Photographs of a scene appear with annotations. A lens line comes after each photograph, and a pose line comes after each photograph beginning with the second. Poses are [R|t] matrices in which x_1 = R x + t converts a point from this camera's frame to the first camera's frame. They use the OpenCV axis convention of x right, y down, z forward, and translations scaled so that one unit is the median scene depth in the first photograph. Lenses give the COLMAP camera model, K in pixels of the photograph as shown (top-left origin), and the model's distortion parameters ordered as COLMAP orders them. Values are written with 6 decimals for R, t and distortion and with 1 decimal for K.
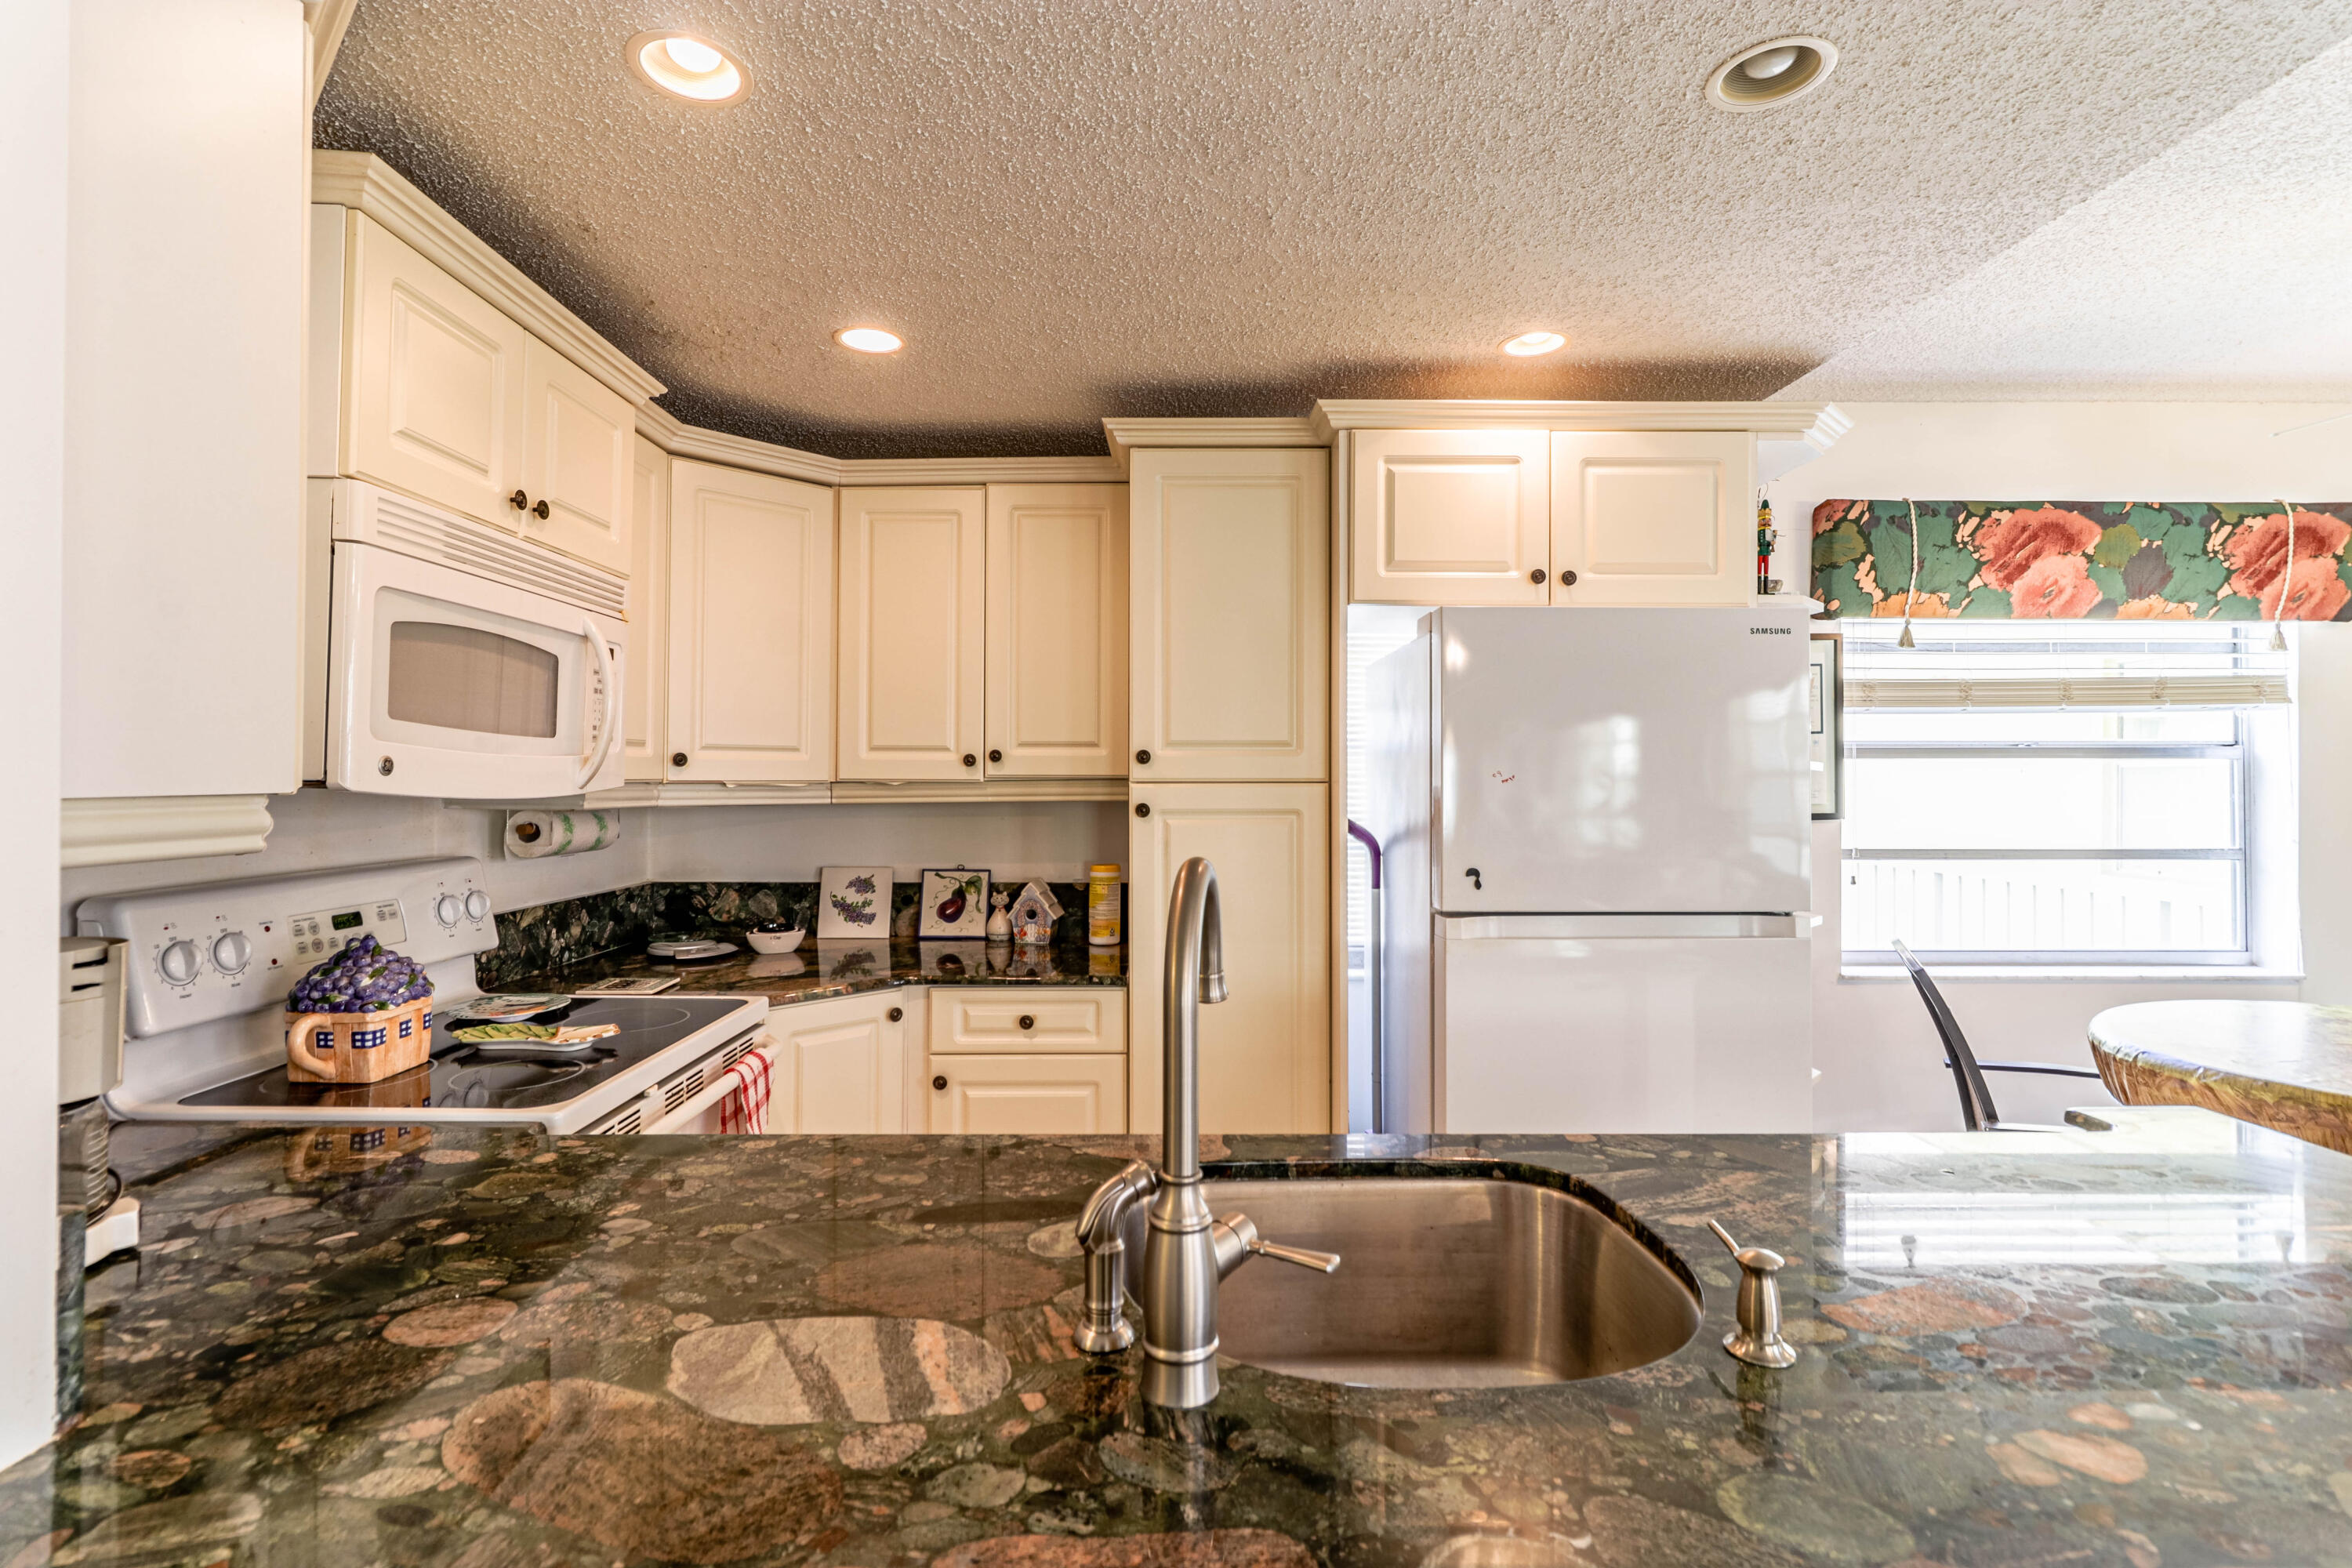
lens RADIAL K [[1086.7, 0, 1182.4], [0, 1086.7, 769.2], [0, 0, 1]] dist [0.003051, 0.000185]
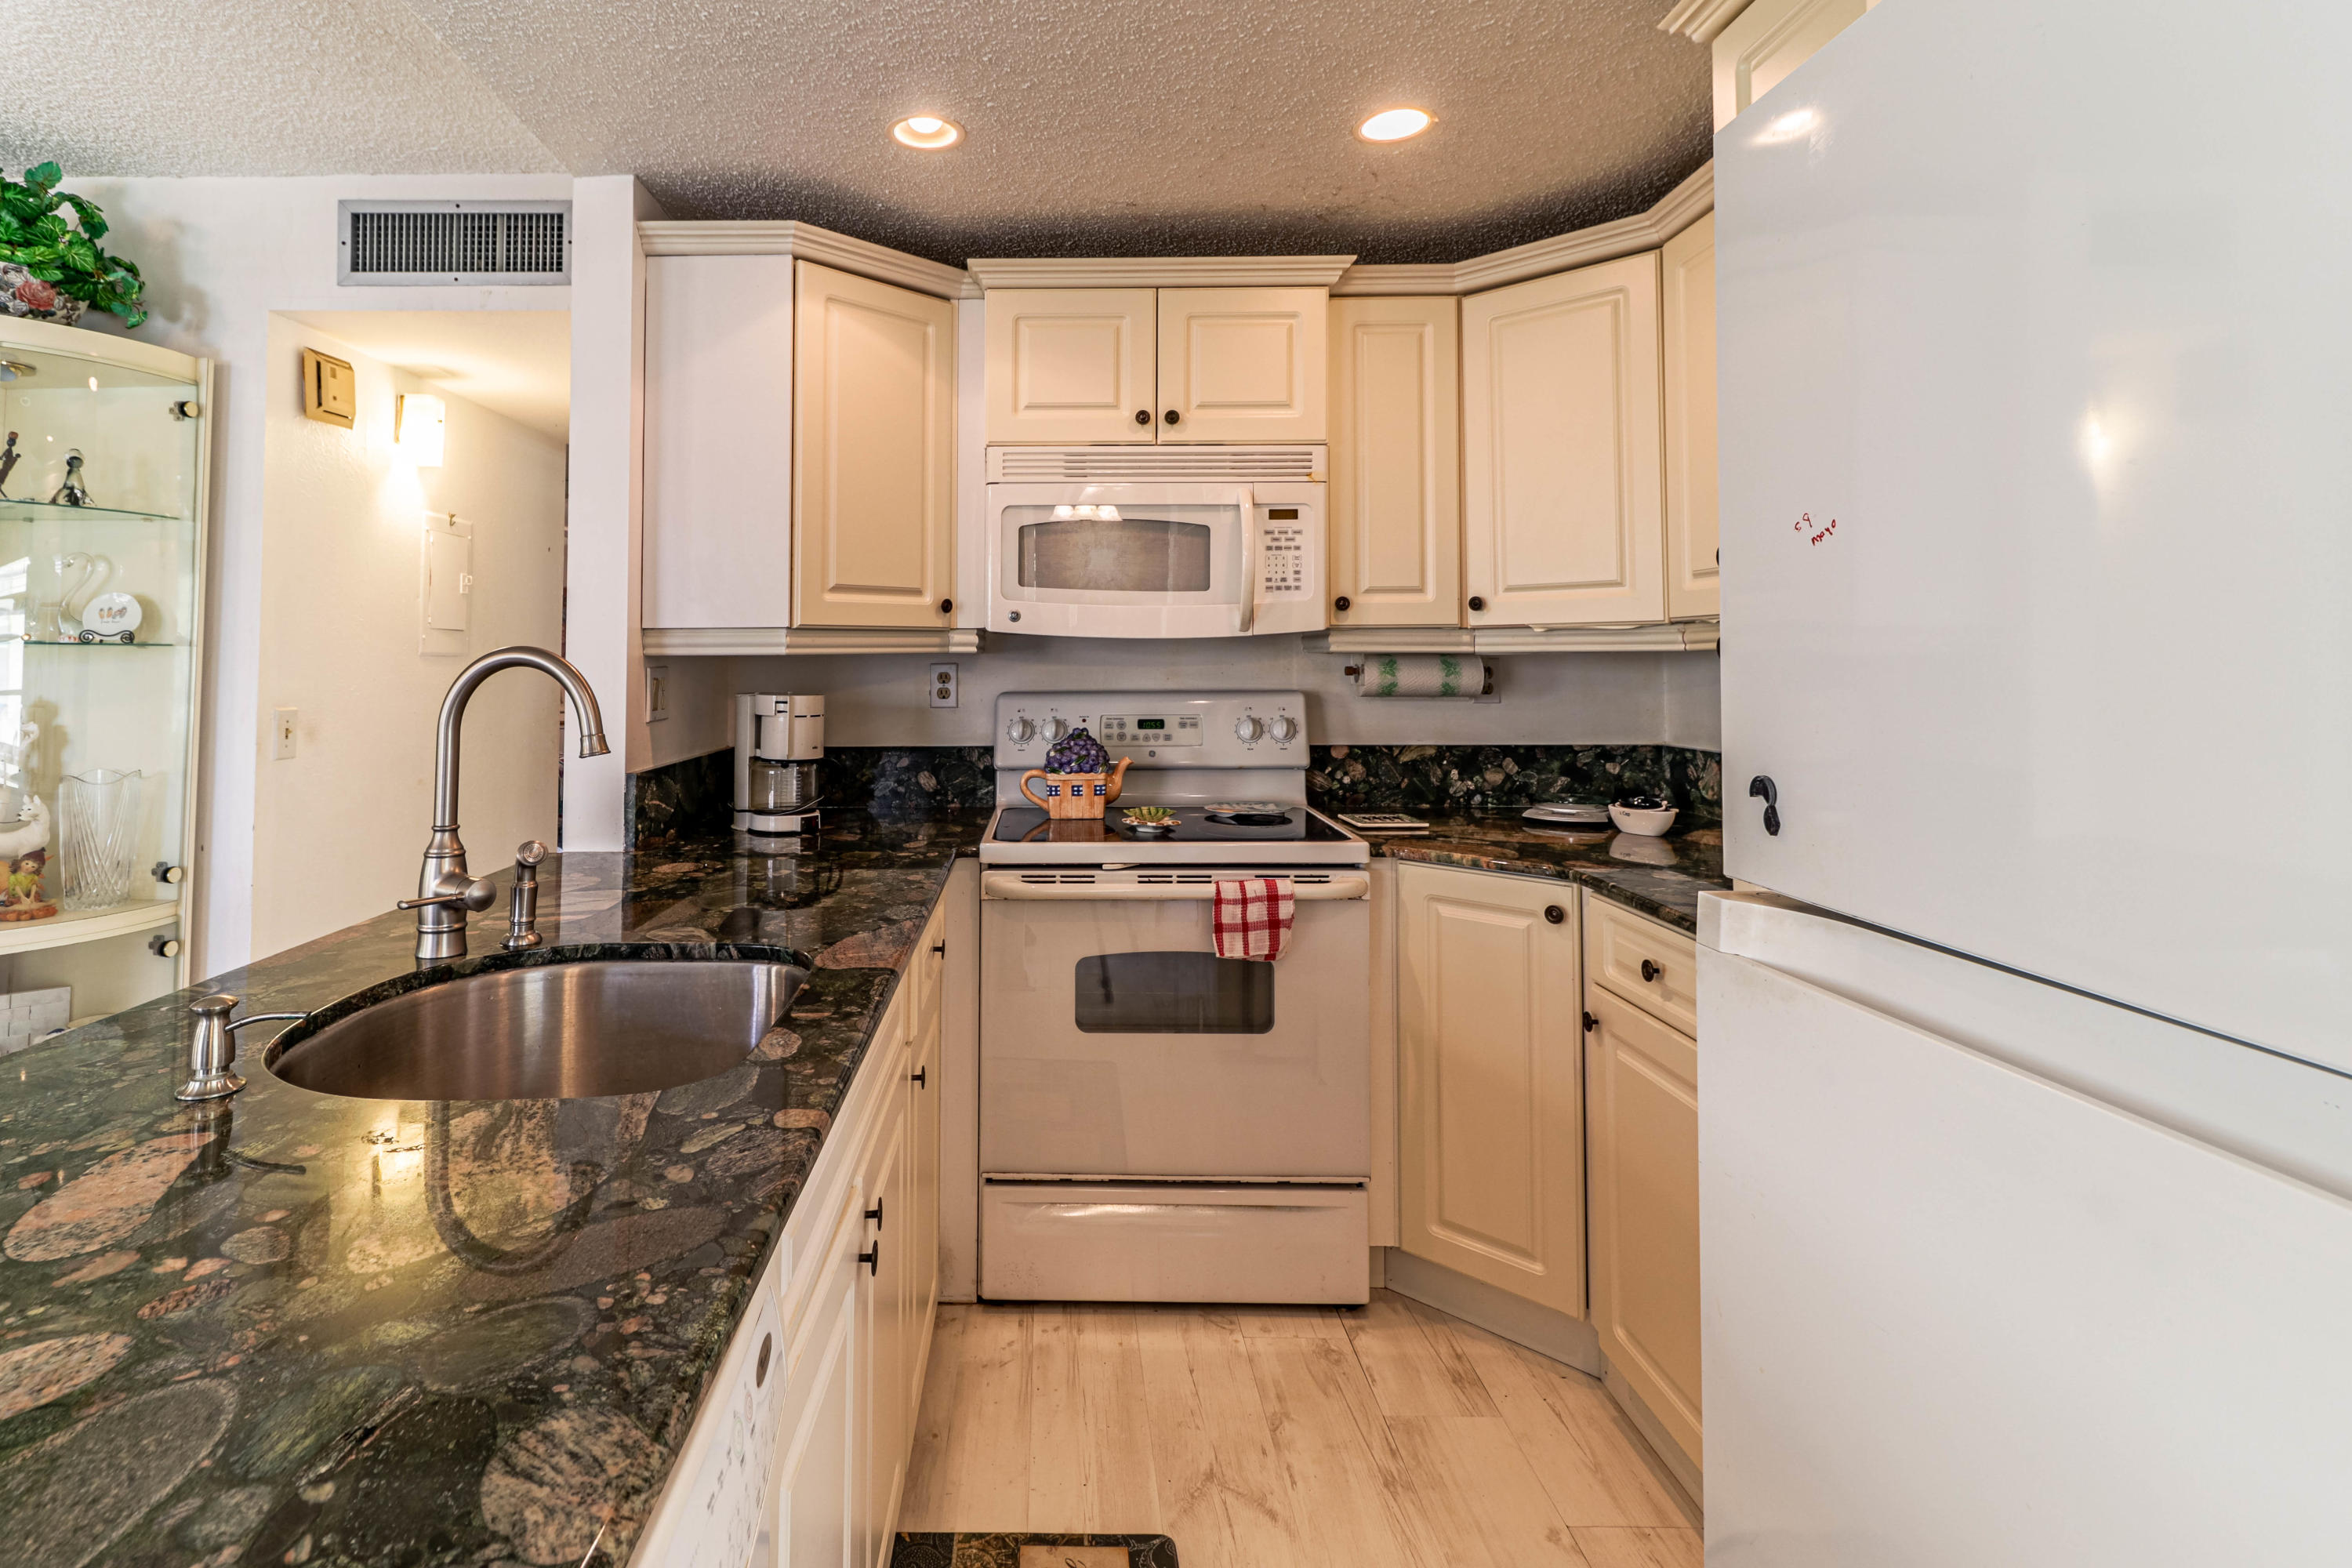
lens RADIAL K [[1142.9, 0, 1023.4], [0, 1142.9, 620.4], [0, 0, 1]] dist [-0.000560, -0.000742]
pose [[-0.035350, -0.038430, -0.998636, 0.467799], [0.010530, 0.999191, -0.038824, 0.033674], [0.999320, -0.011888, -0.034917, 0.521952]]
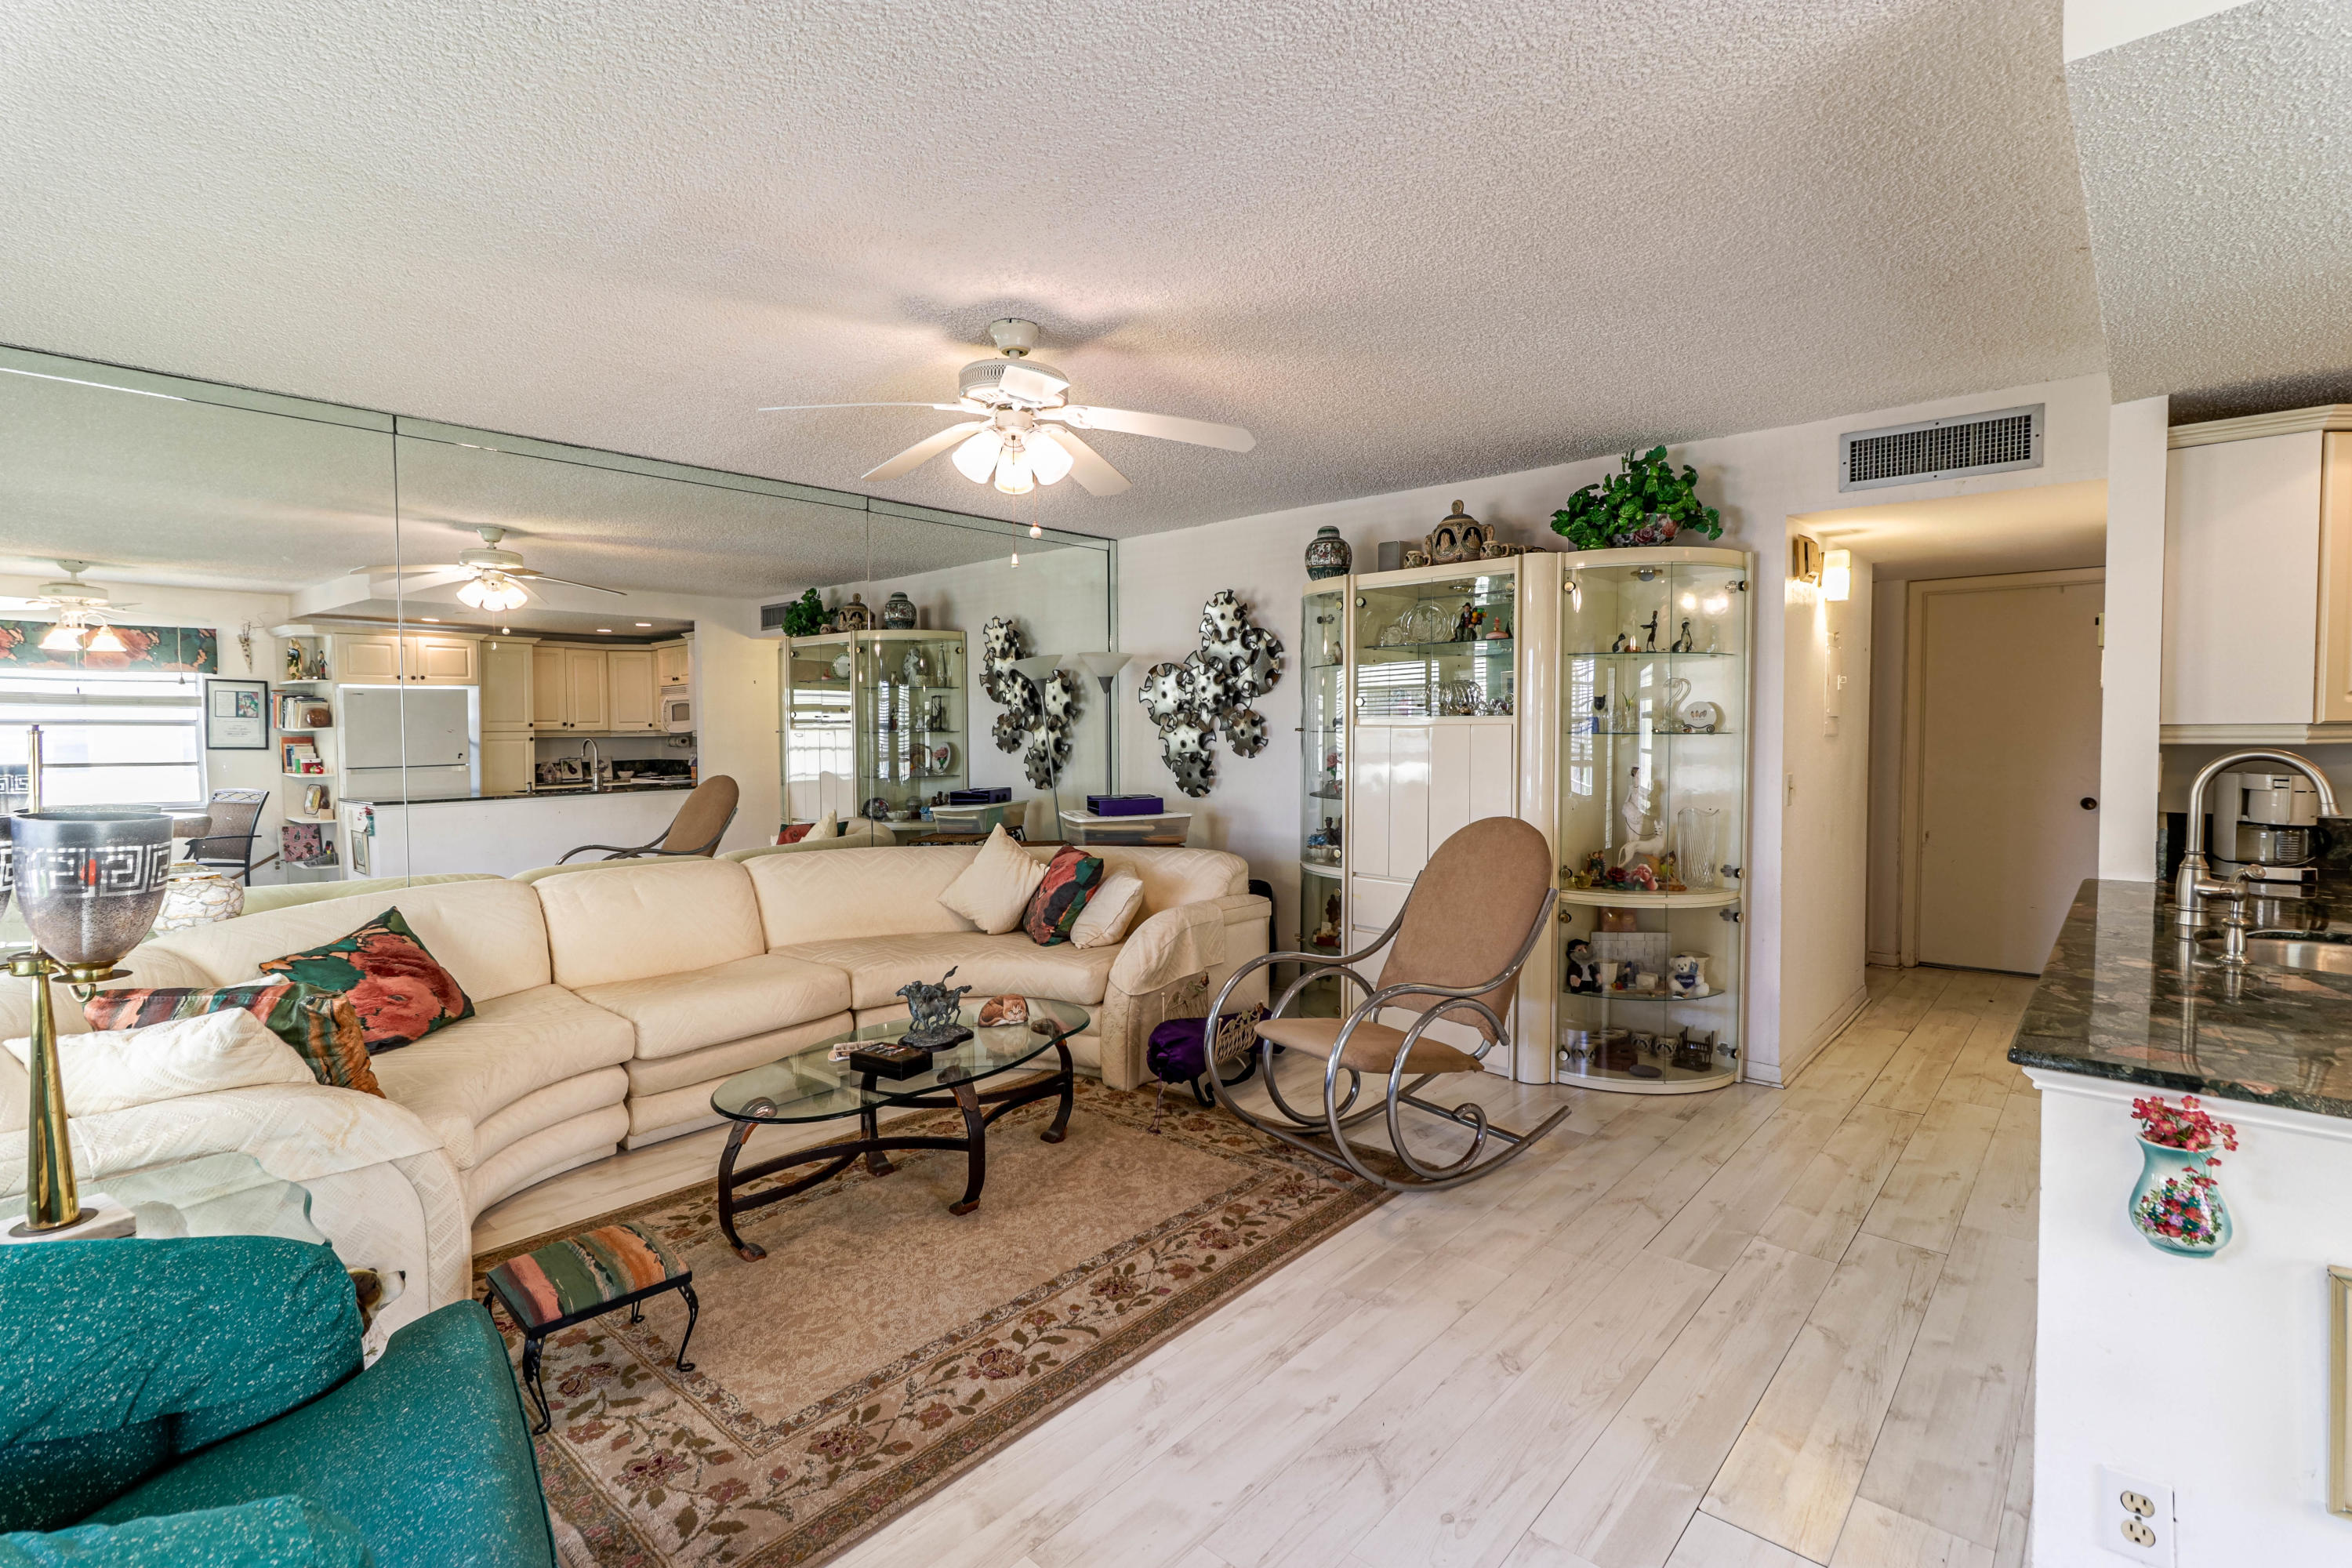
lens RADIAL K [[1086.7, 0, 1183.4], [0, 1086.7, 765.7], [0, 0, 1]] dist [0.003051, 0.000185]
pose [[-0.670410, 0.027002, -0.741499, 1.063302], [0.008882, 0.999558, 0.028369, 0.008371], [0.741937, 0.012433, -0.670354, 0.249555]]
